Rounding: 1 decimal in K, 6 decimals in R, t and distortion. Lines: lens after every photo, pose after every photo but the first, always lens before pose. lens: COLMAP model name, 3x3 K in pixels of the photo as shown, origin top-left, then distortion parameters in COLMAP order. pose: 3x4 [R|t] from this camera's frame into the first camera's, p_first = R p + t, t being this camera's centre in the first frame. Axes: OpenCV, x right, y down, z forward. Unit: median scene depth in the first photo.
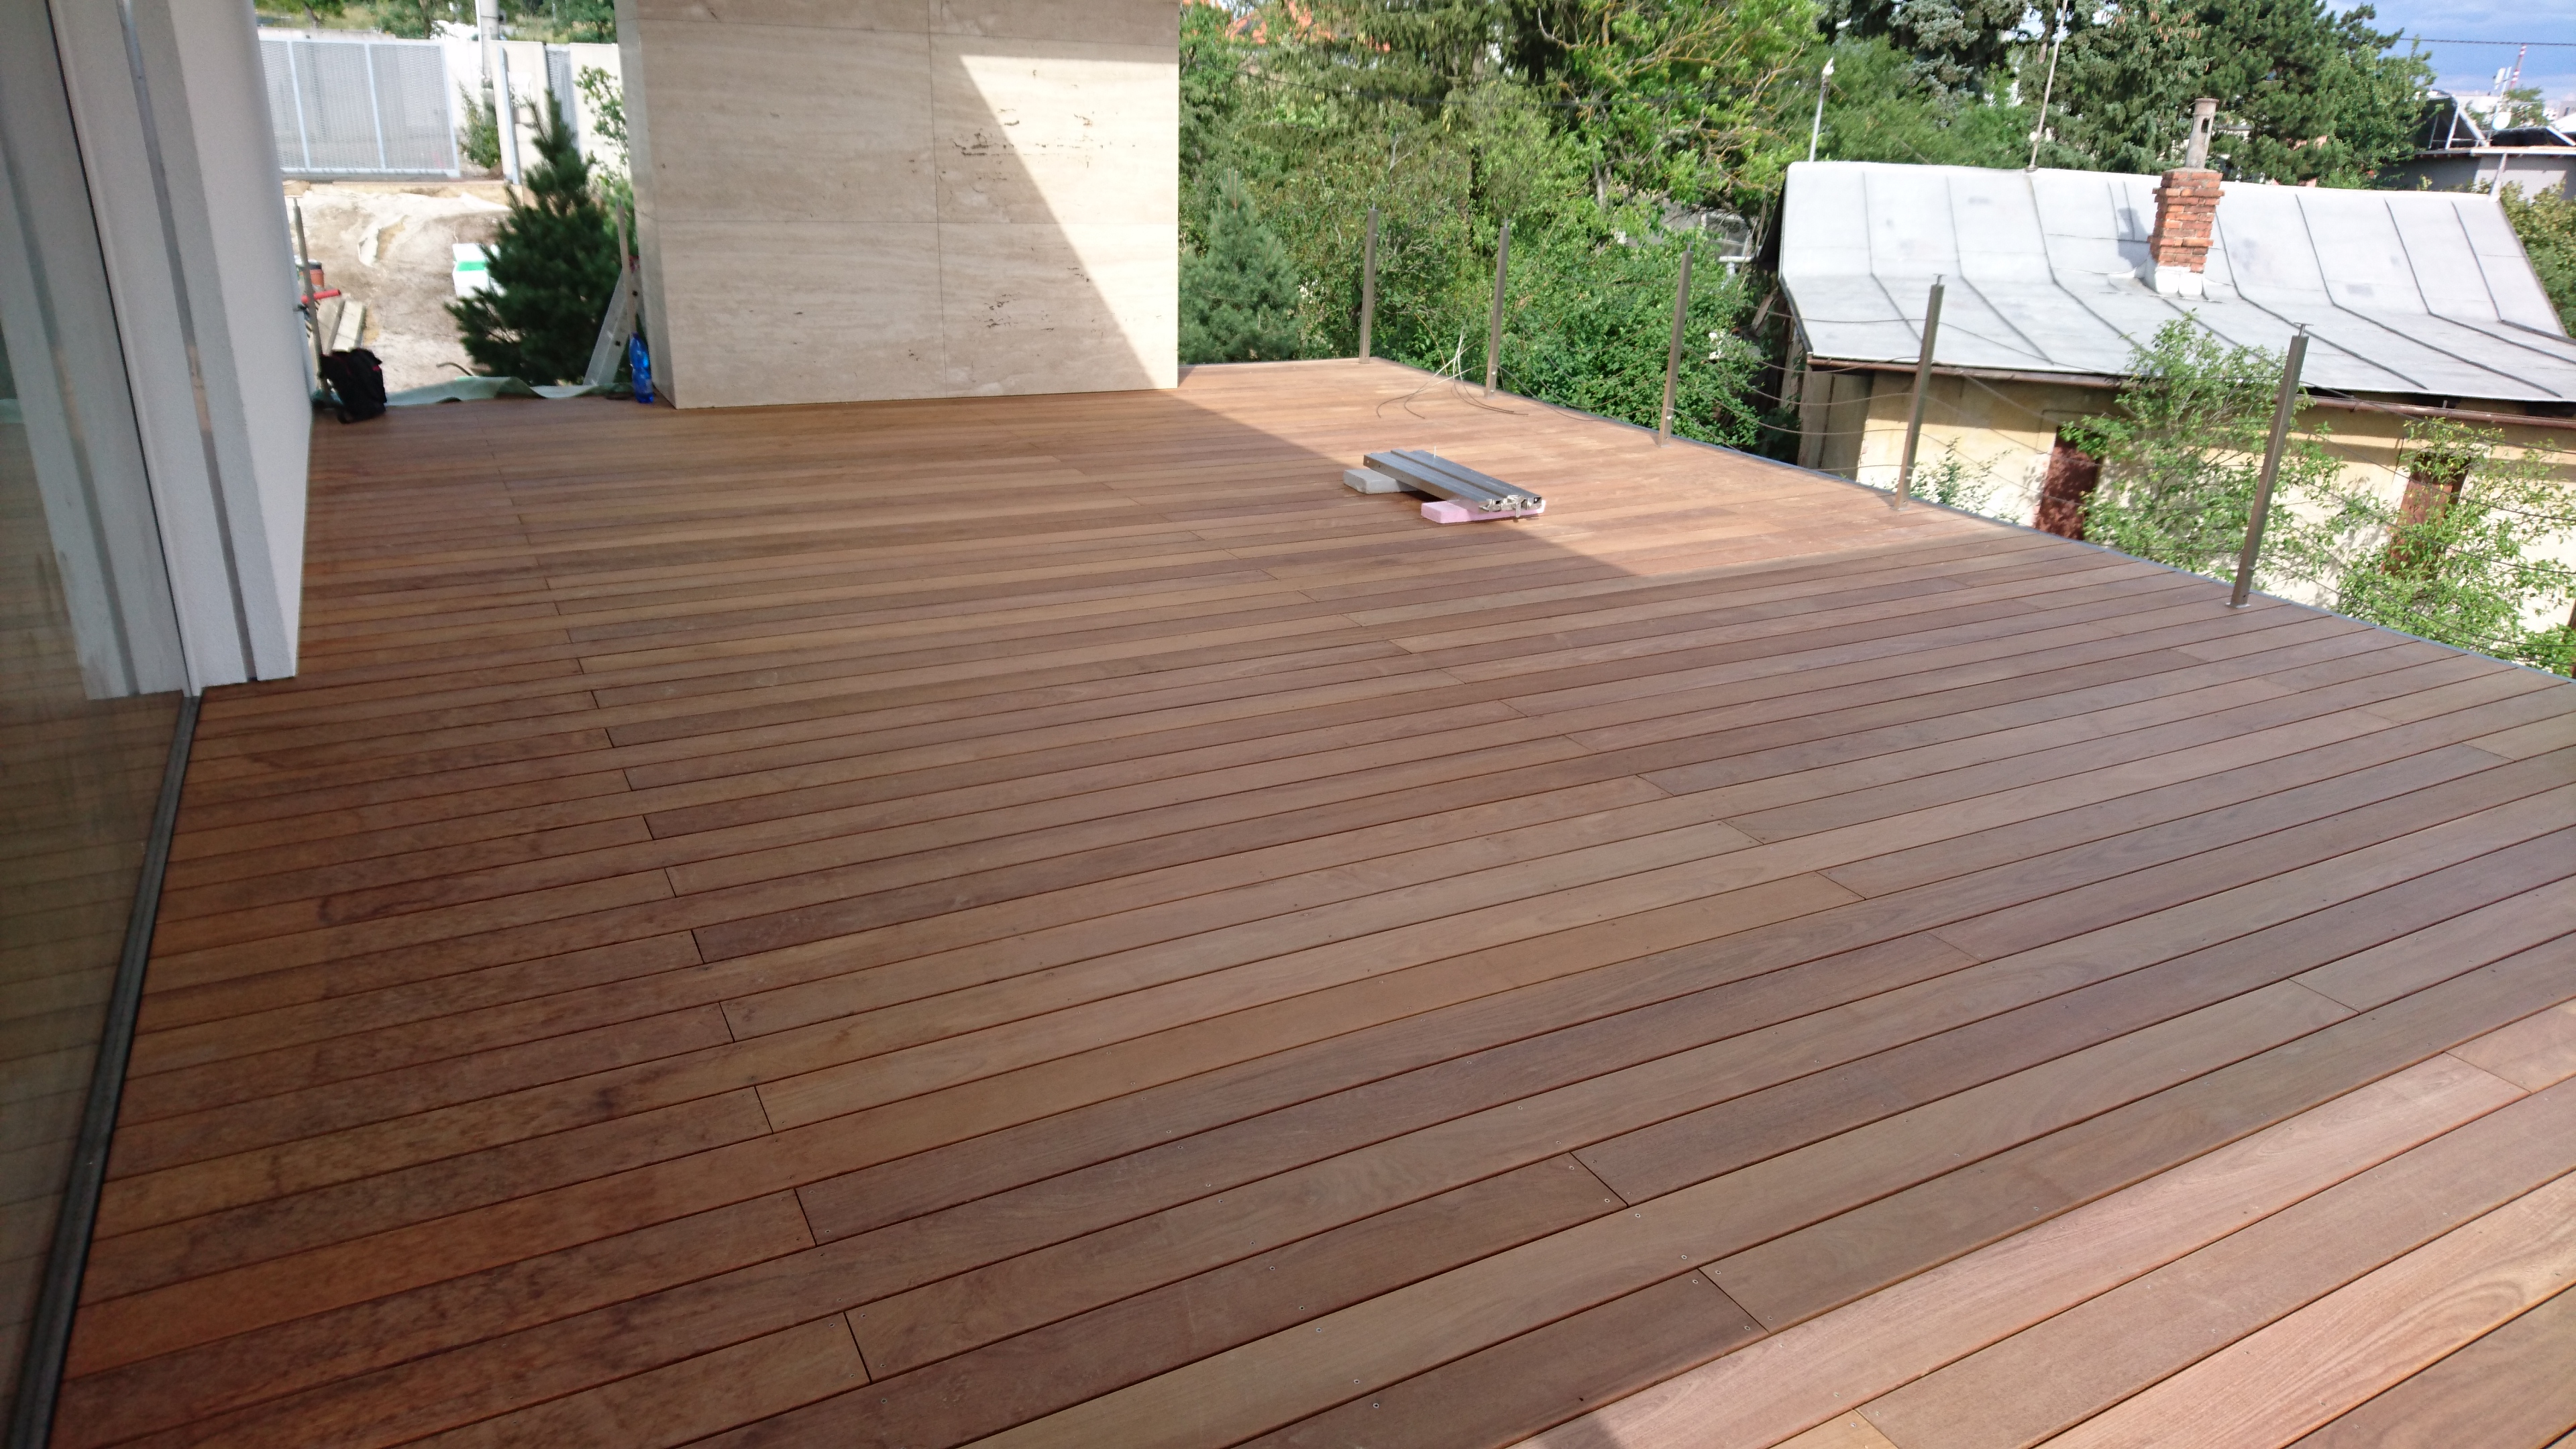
lens RADIAL K [[1639.5, 0, 1294.2], [0, 1639.5, 696.5], [0, 0, 1]] dist [0.087809, -0.099756]
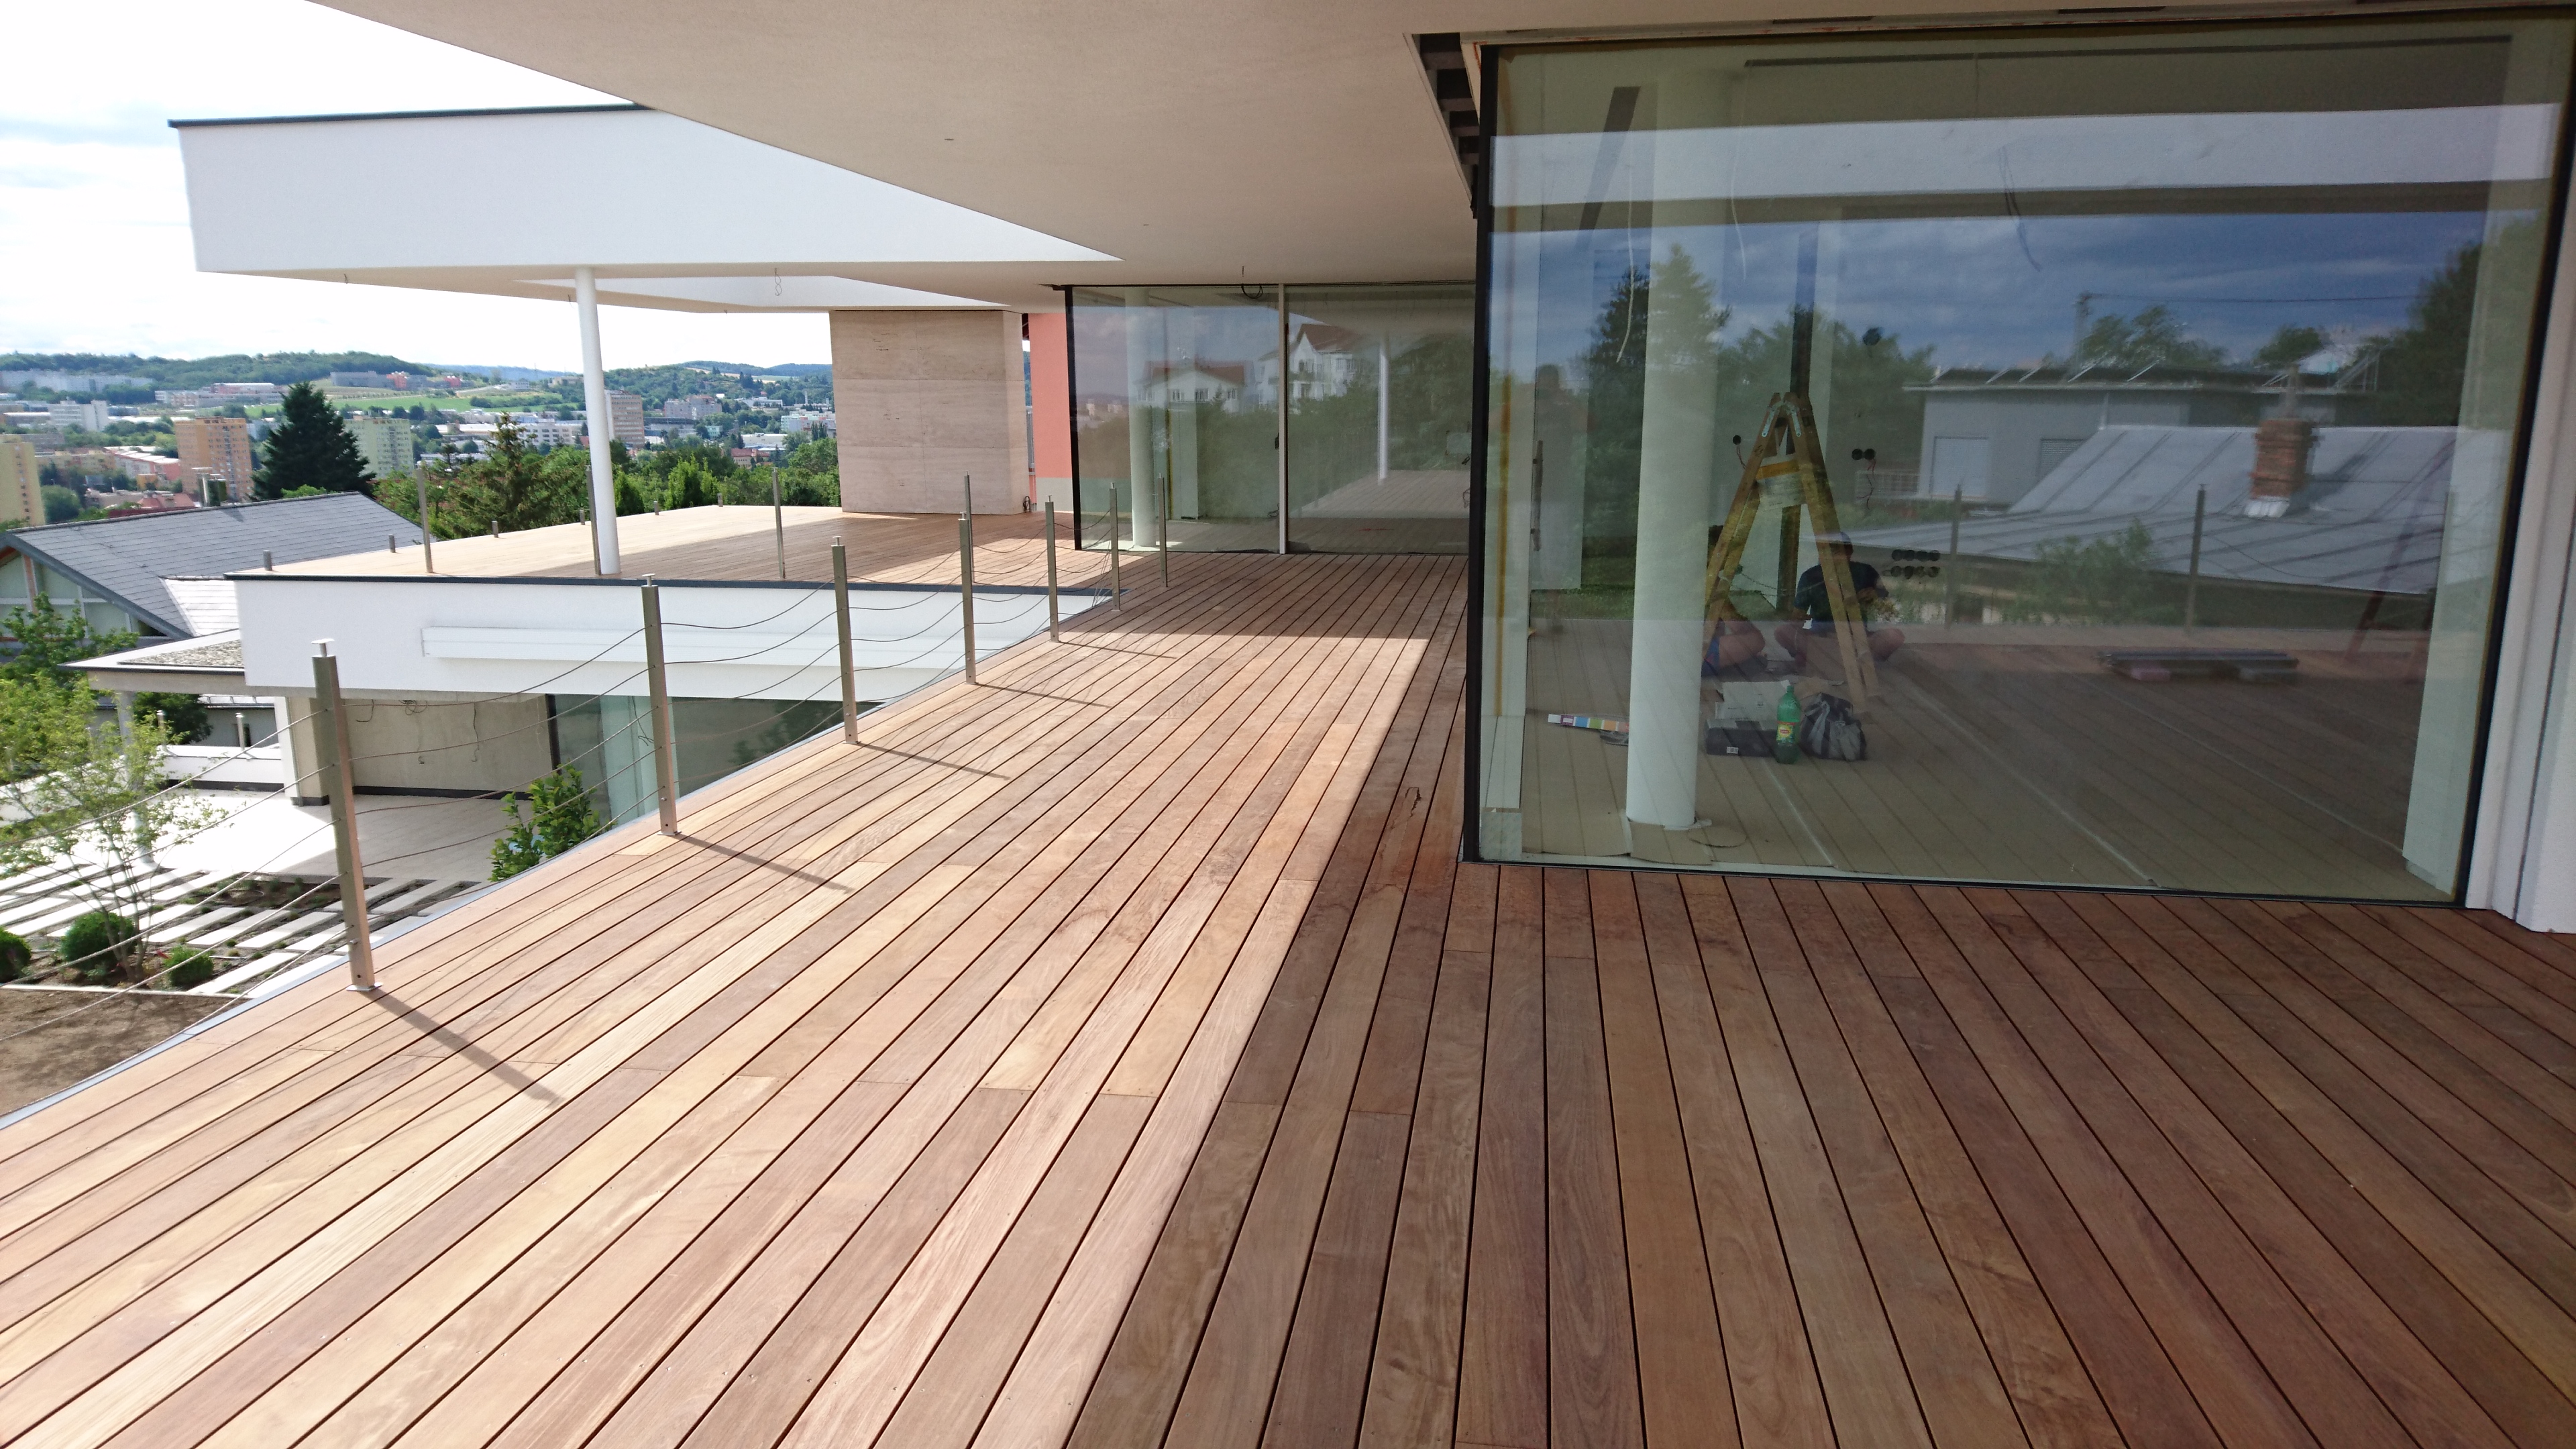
lens RADIAL K [[1619.3, 0, 1280.4], [0, 1619.3, 725.6], [0, 0, 1]] dist [0.072377, -0.091785]
pose [[-0.615810, 0.128876, -0.777283, 0.504509], [-0.284775, 0.883432, 0.372091, -0.201660], [0.734630, 0.450488, -0.507326, 0.580395]]
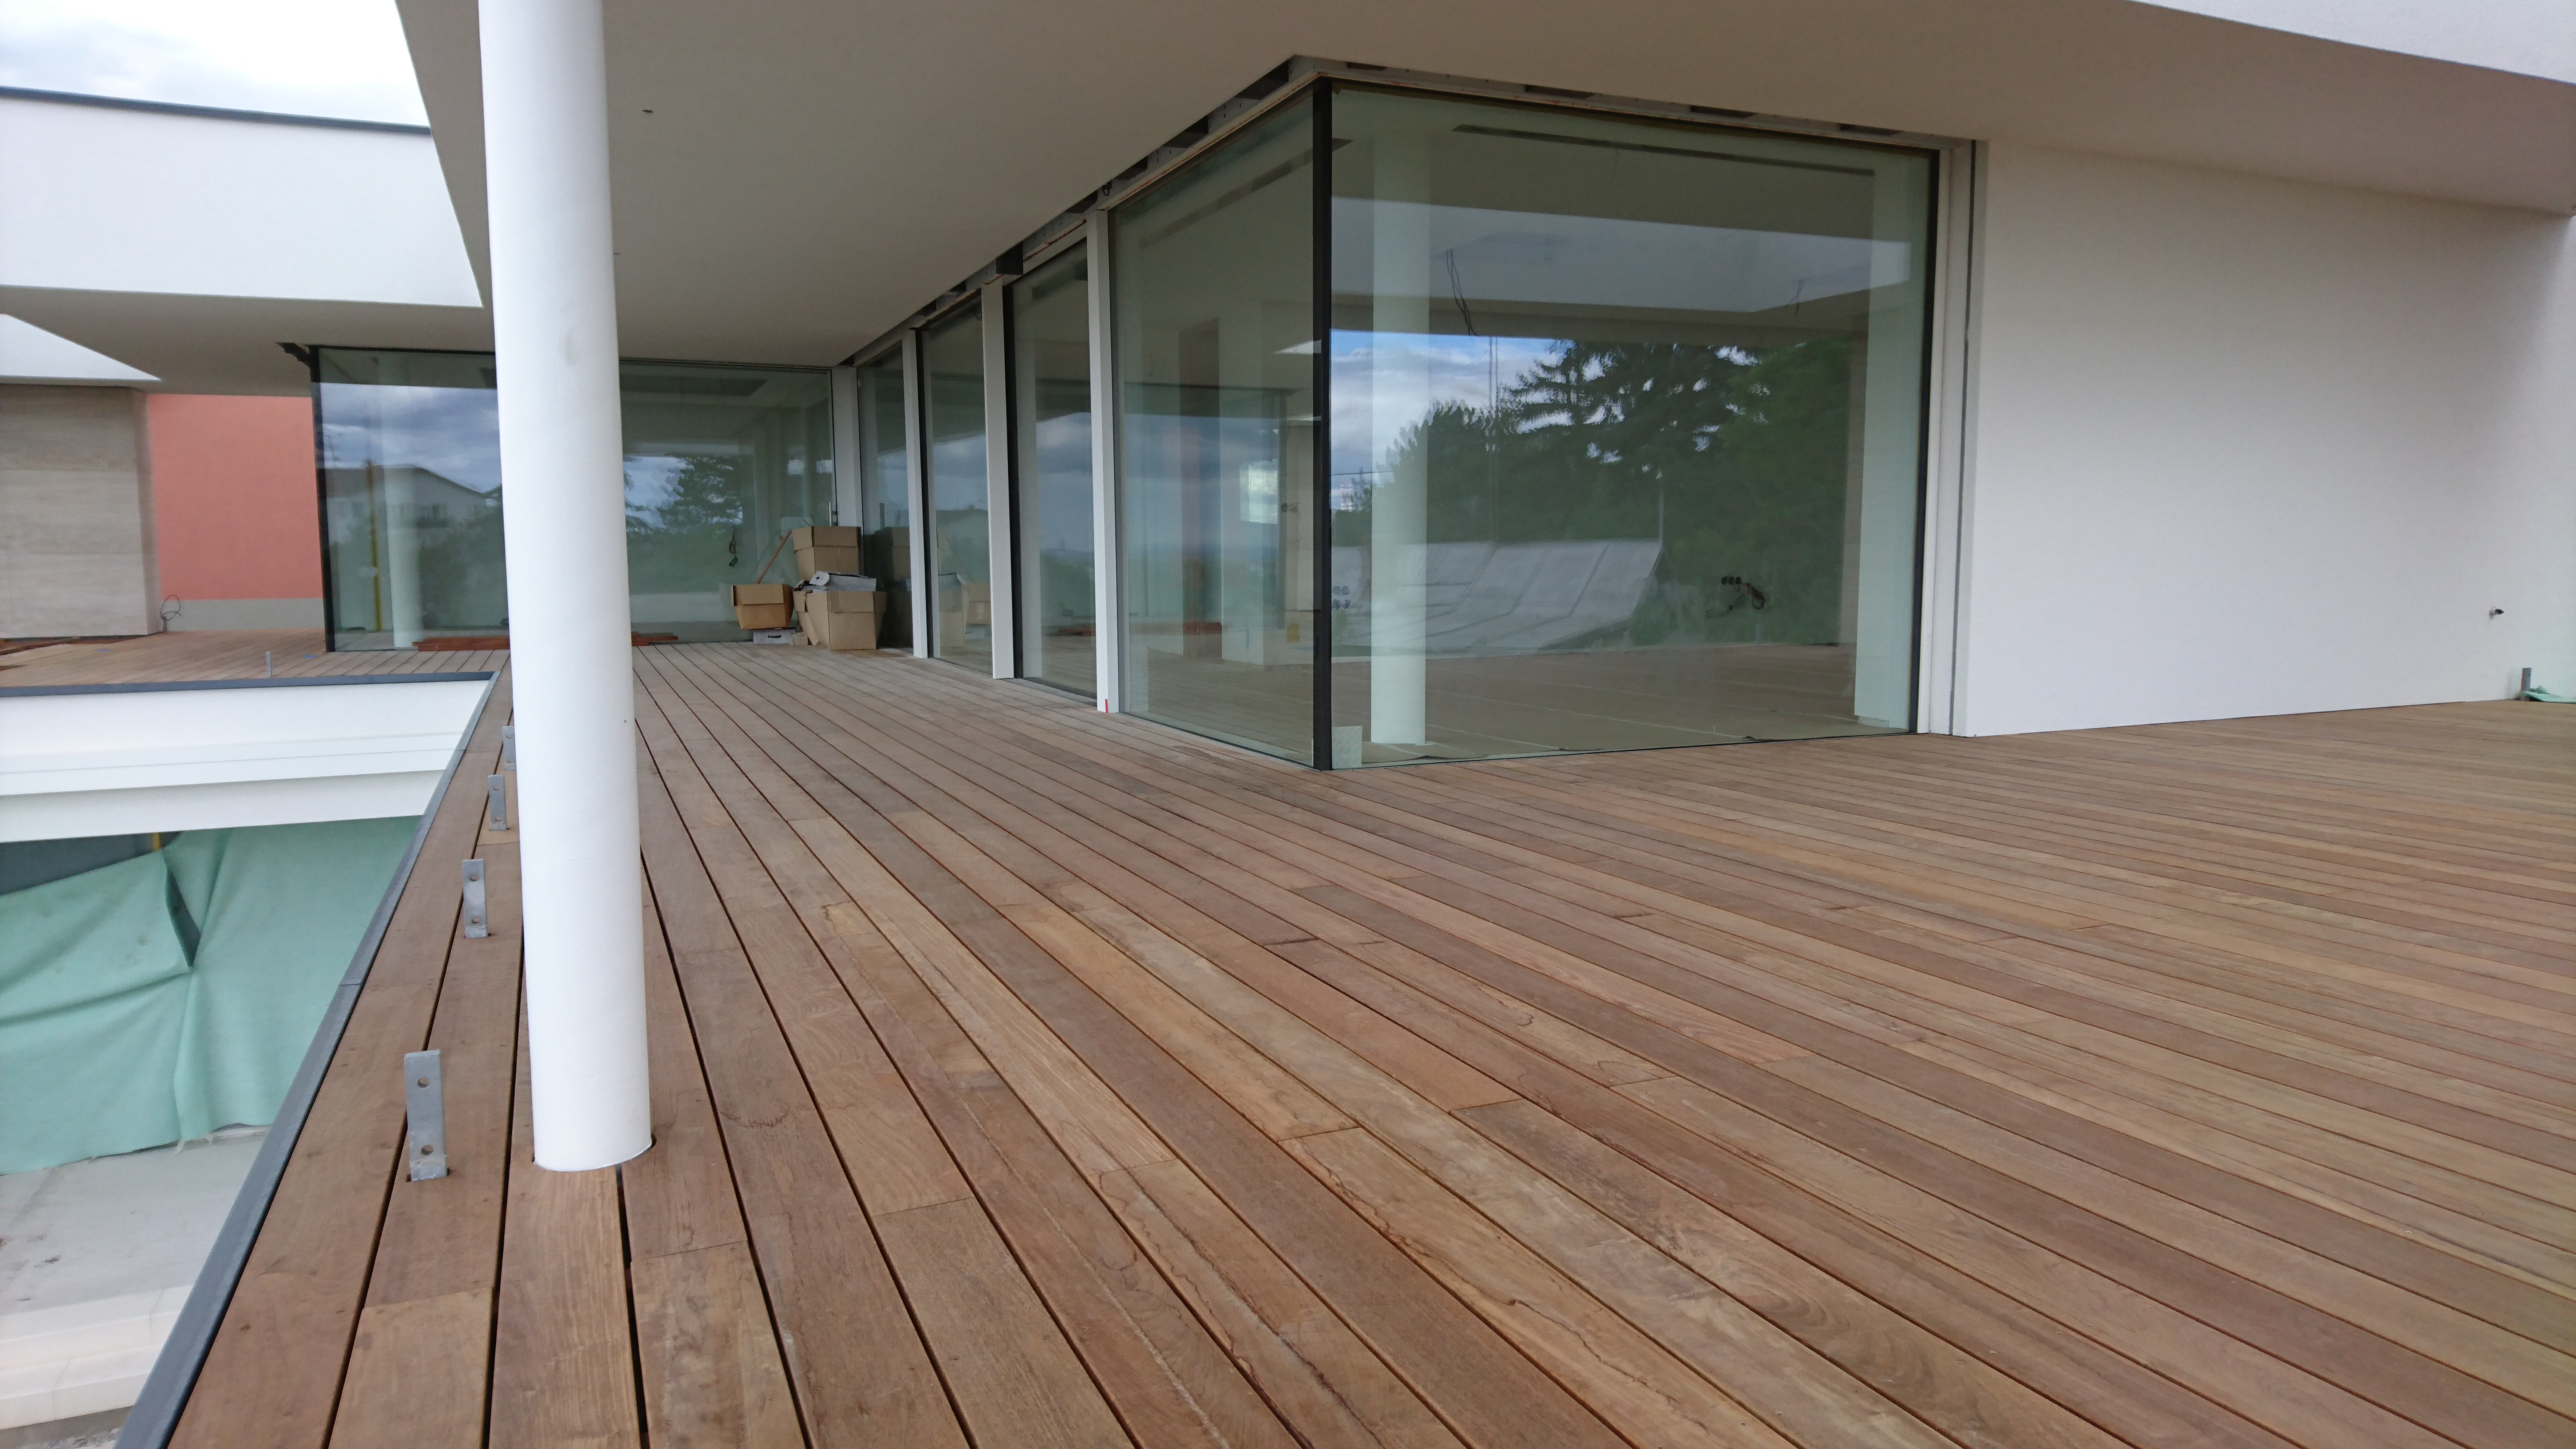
lens RADIAL K [[1621.8, 0, 1278.6], [0, 1621.8, 727.4], [0, 0, 1]] dist [0.016554, -0.006504]
pose [[-0.087139, 0.079205, -0.993042, 0.750937], [-0.336149, 0.936032, 0.104155, 0.026439], [0.937769, 0.342887, -0.054941, 0.279932]]
